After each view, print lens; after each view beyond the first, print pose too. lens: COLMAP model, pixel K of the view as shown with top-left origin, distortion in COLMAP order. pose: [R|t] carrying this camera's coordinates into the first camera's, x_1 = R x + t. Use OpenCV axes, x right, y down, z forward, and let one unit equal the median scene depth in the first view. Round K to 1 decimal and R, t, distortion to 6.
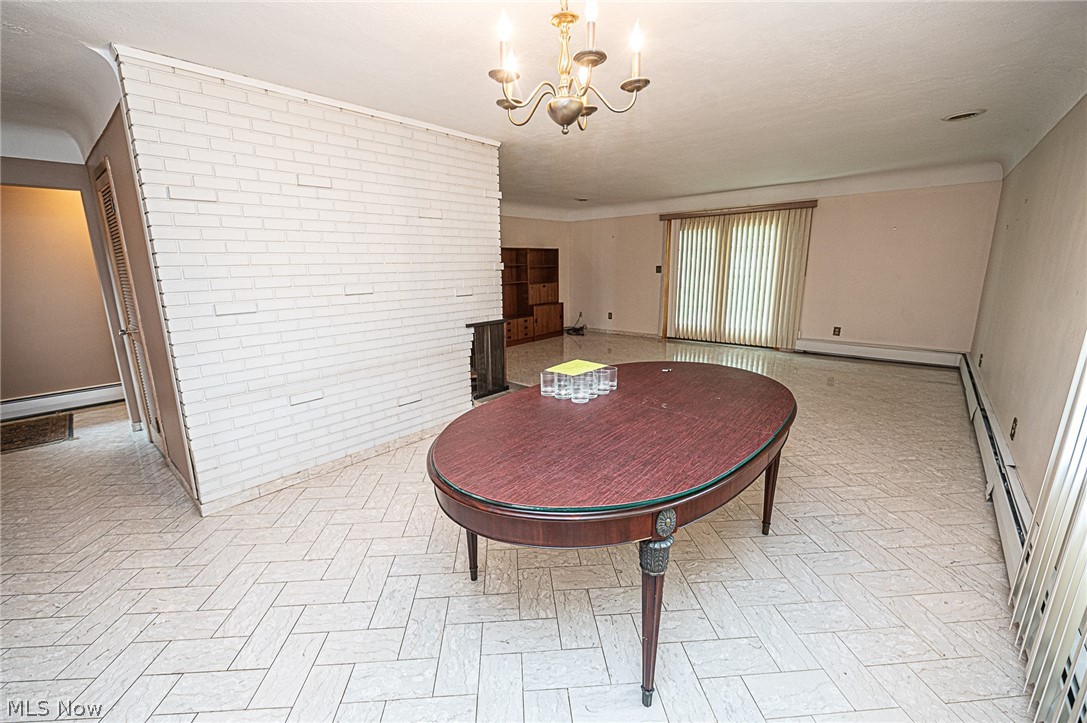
lens RADIAL K [[439.5, 0, 535.7], [0, 439.5, 360.9], [0, 0, 1]] dist [0.000286, -0.000076]
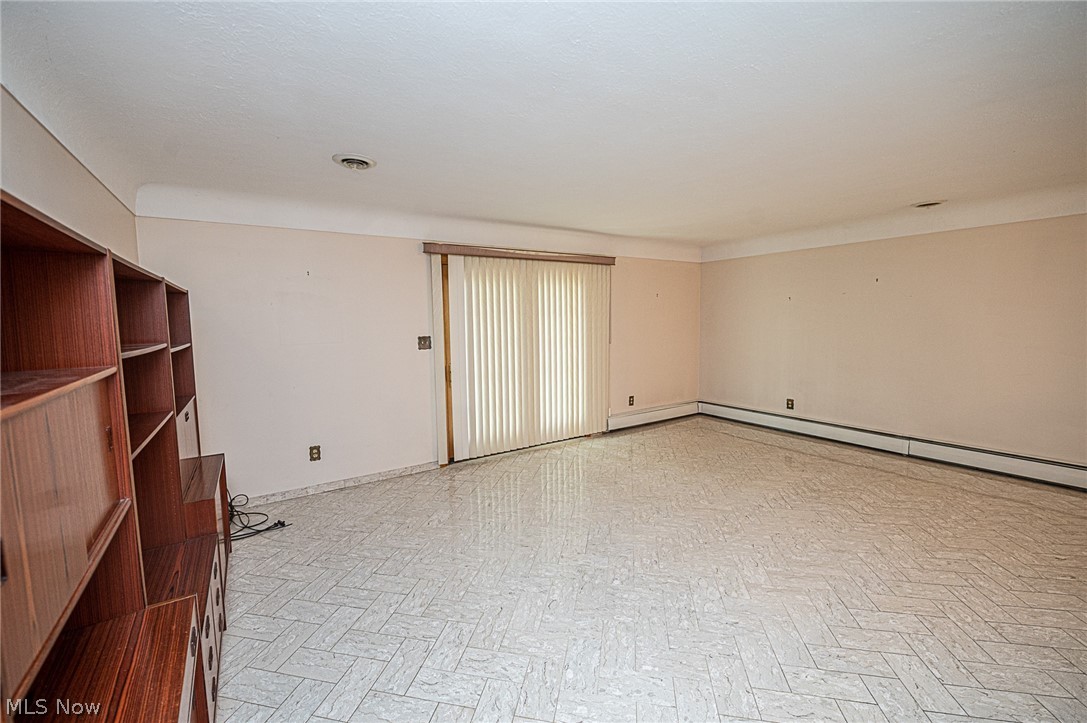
lens RADIAL K [[439.5, 0, 535.7], [0, 439.5, 360.9], [0, 0, 1]] dist [0.000286, -0.000076]
pose [[0.295492, -0.086787, 0.951395, -0.222995], [0.213803, 0.976613, 0.022683, -0.203282], [-0.931114, 0.196709, 0.307137, 0.851663]]
